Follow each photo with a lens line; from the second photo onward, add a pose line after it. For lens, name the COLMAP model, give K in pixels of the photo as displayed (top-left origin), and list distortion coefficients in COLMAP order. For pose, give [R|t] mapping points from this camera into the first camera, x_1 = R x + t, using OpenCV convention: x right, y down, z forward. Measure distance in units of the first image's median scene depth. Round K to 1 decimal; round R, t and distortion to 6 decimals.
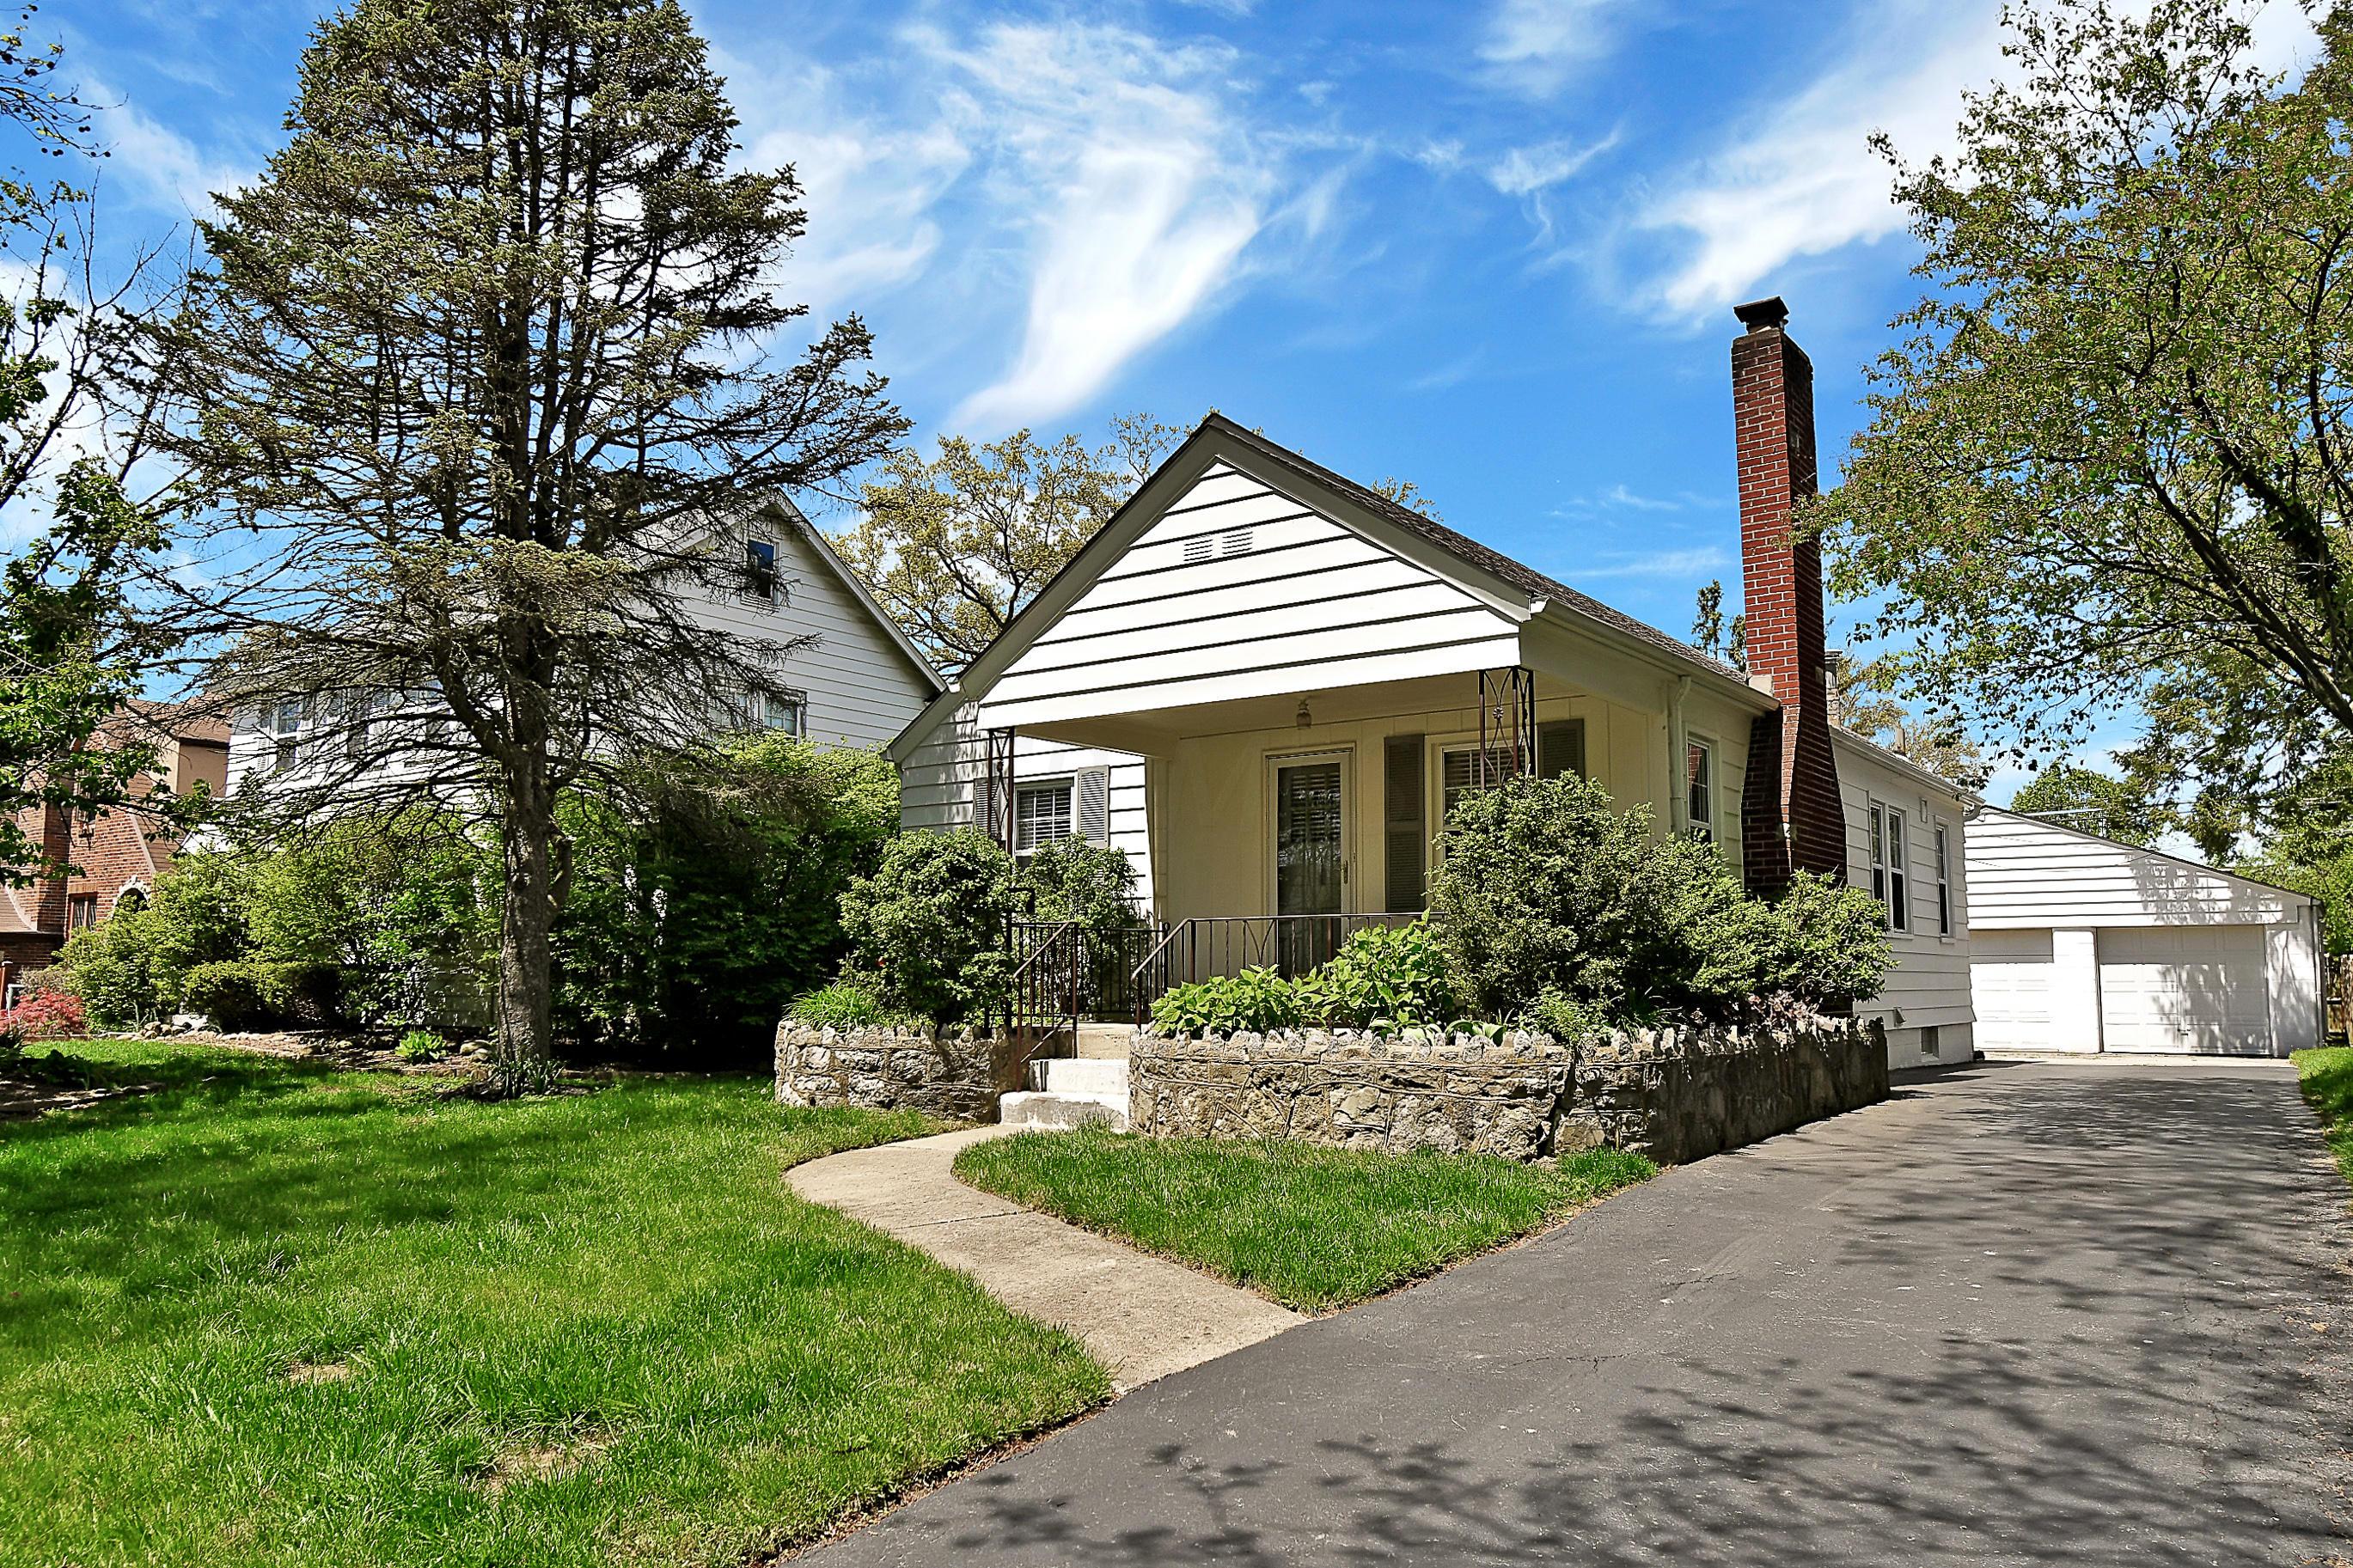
lens RADIAL K [[1633.8, 0, 1176.5], [0, 1633.8, 784.0], [0, 0, 1]] dist [0.002847, -0.001785]
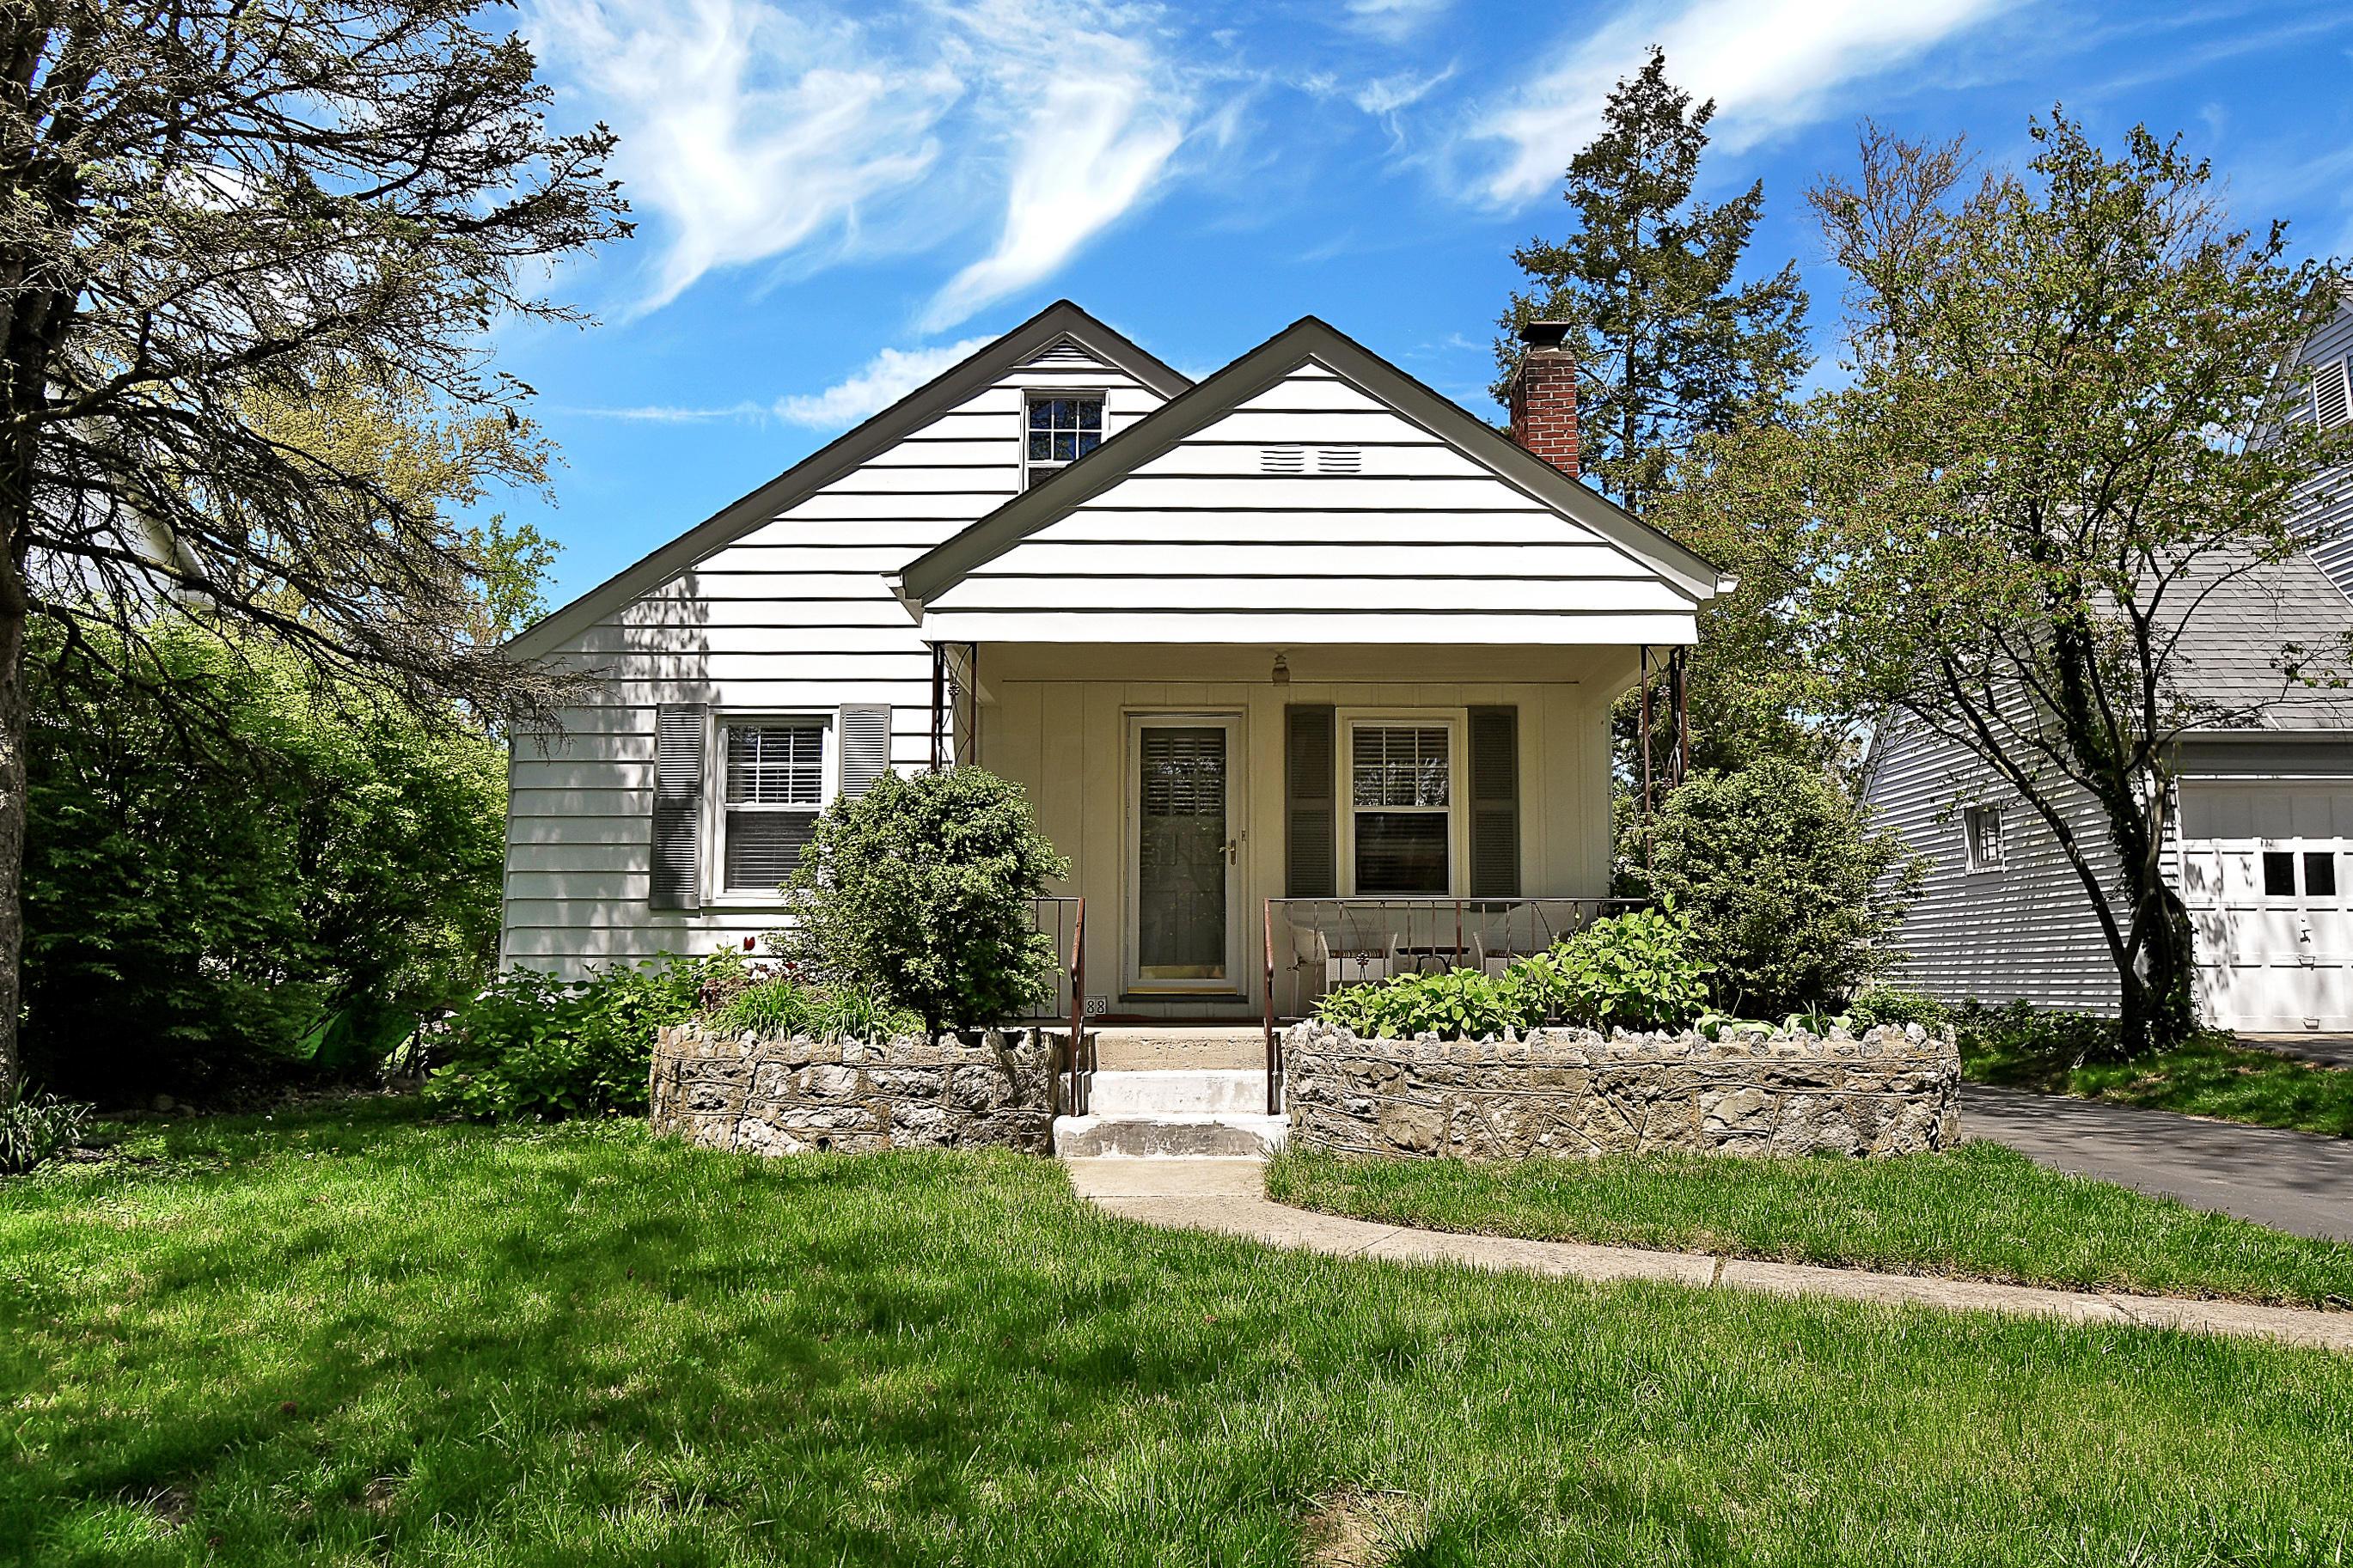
lens RADIAL K [[1628.7, 0, 1201.3], [0, 1628.7, 792.2], [0, 0, 1]] dist [0.001947, -0.002746]
pose [[0.801440, 0.067571, 0.594246, -0.524440], [-0.071554, 0.997294, -0.016898, 0.045724], [-0.593779, -0.028977, 0.804106, 0.356955]]
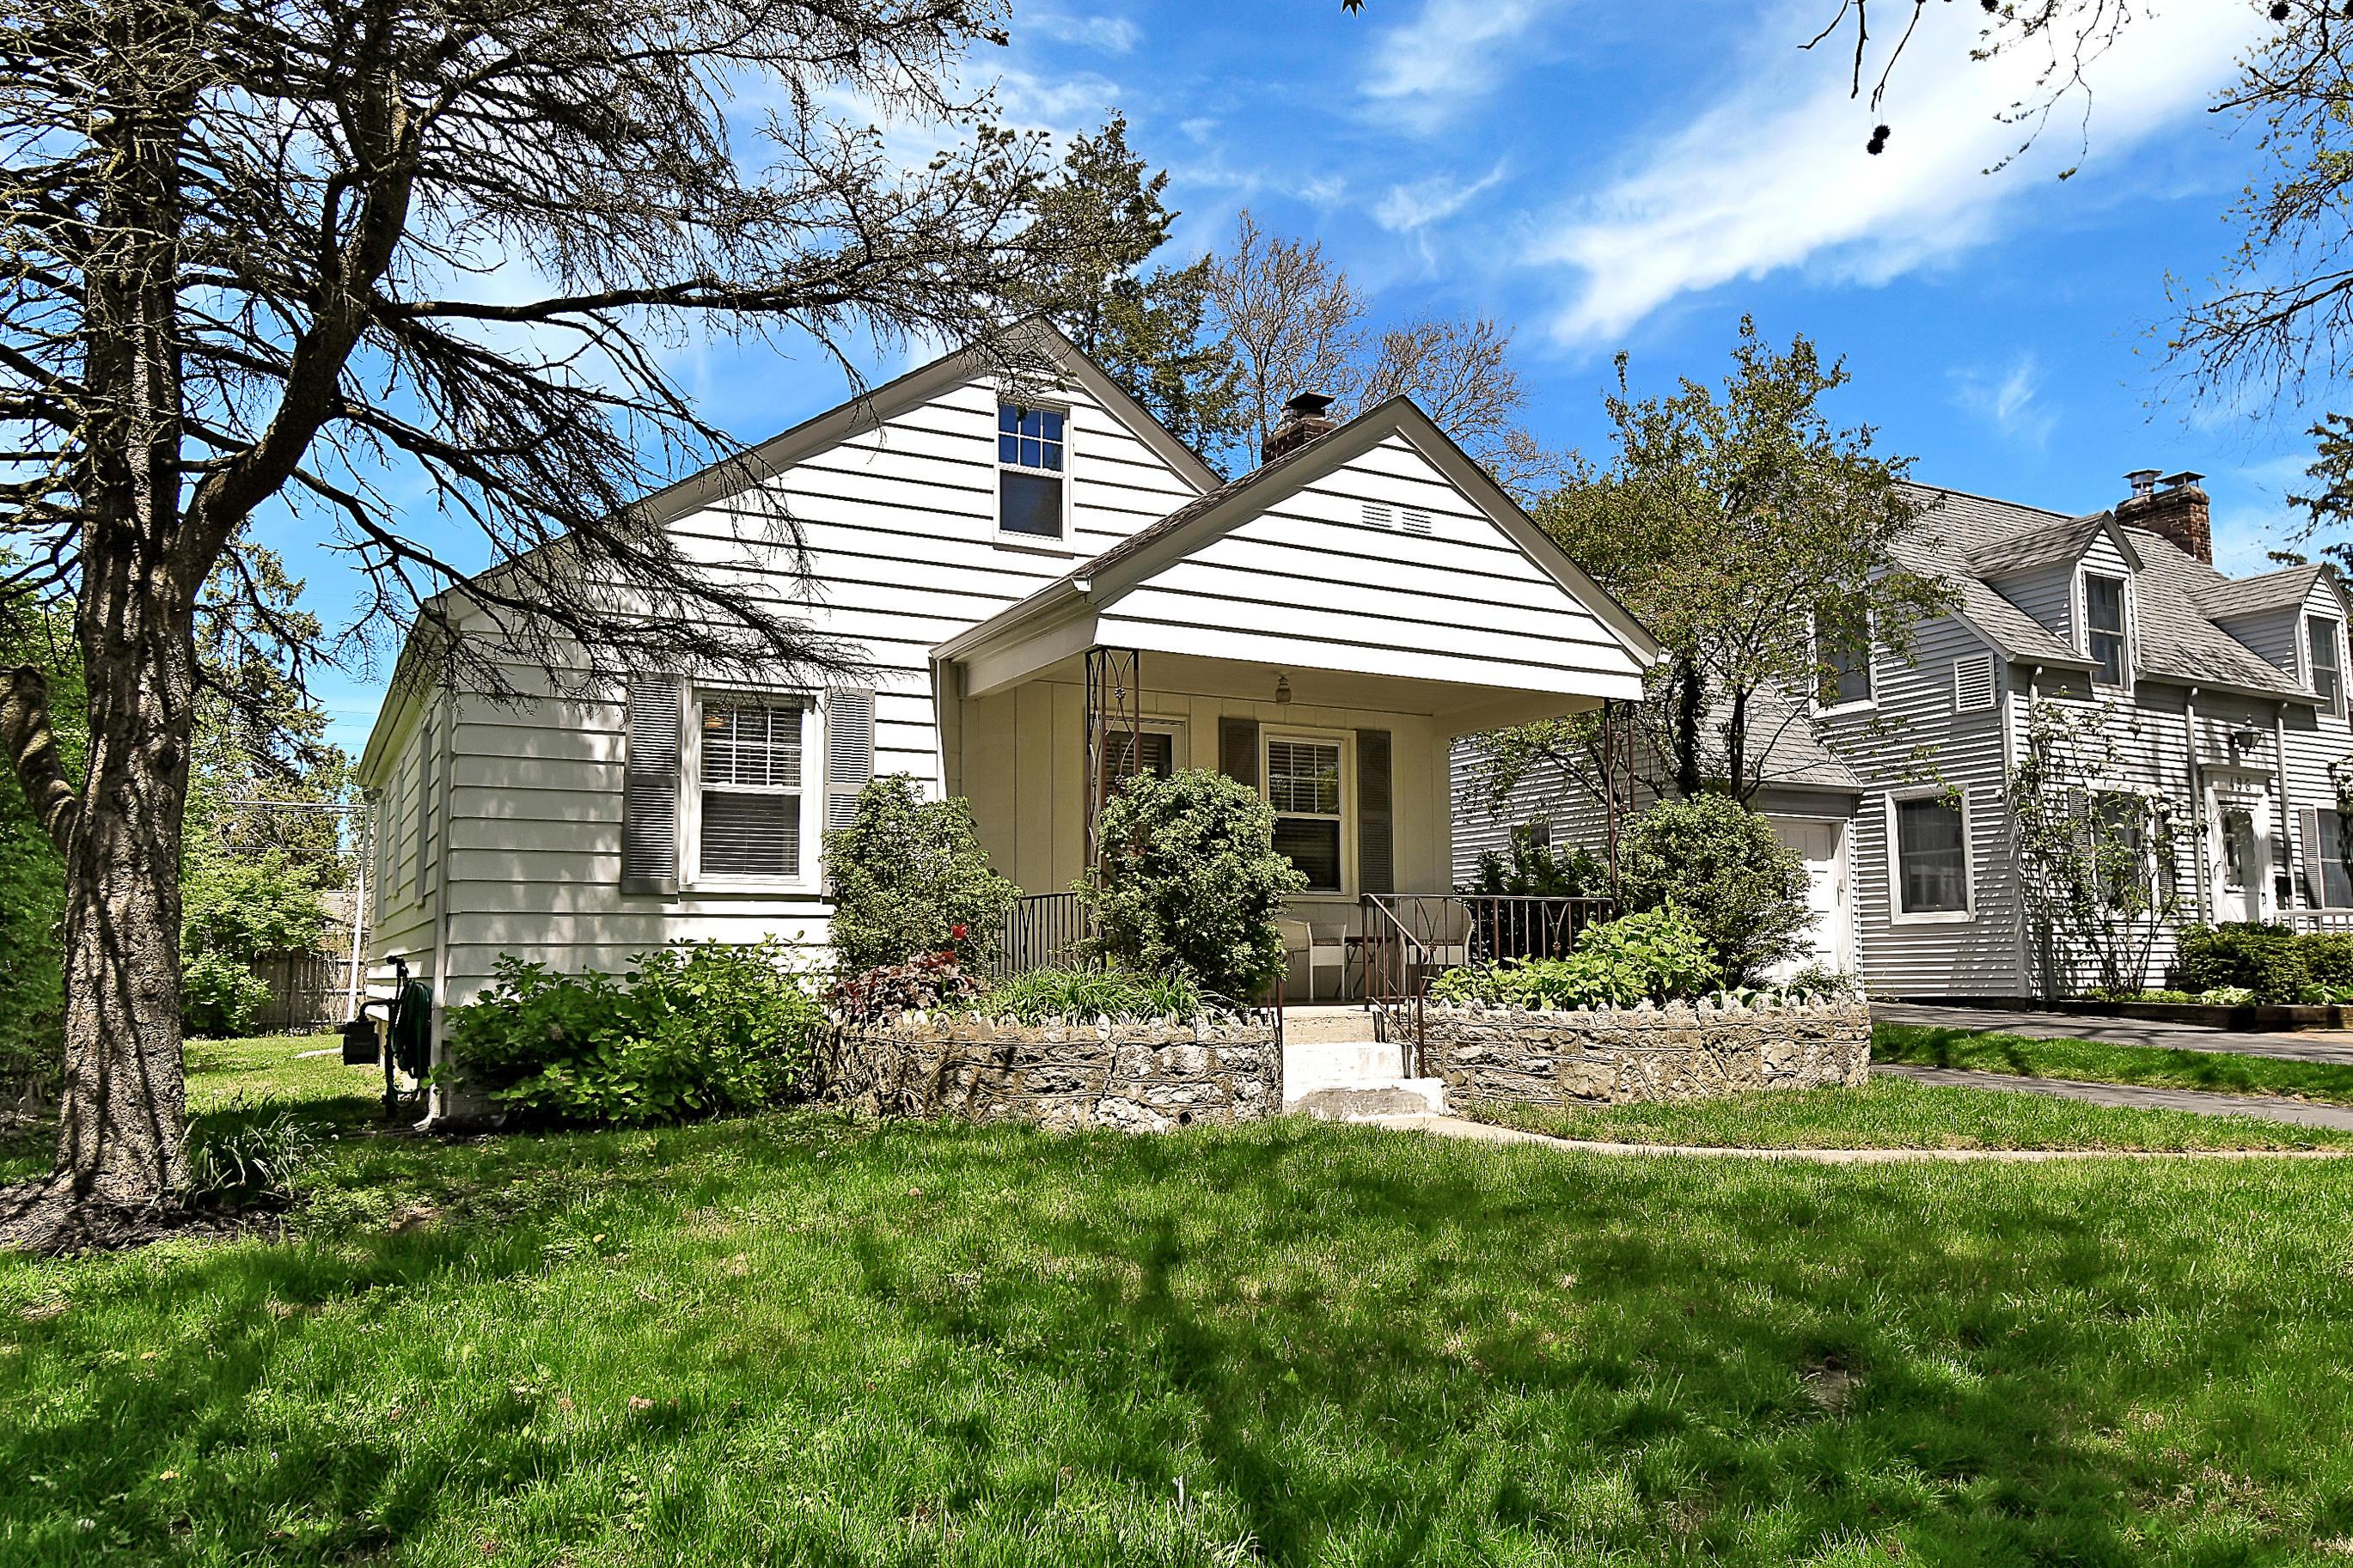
lens RADIAL K [[1628.7, 0, 1201.3], [0, 1628.7, 792.2], [0, 0, 1]] dist [0.001947, -0.002746]
pose [[0.403383, 0.092711, 0.910322, -0.927694], [-0.101809, 0.993224, -0.056040, 0.088245], [-0.909350, -0.070074, 0.410089, 0.708626]]
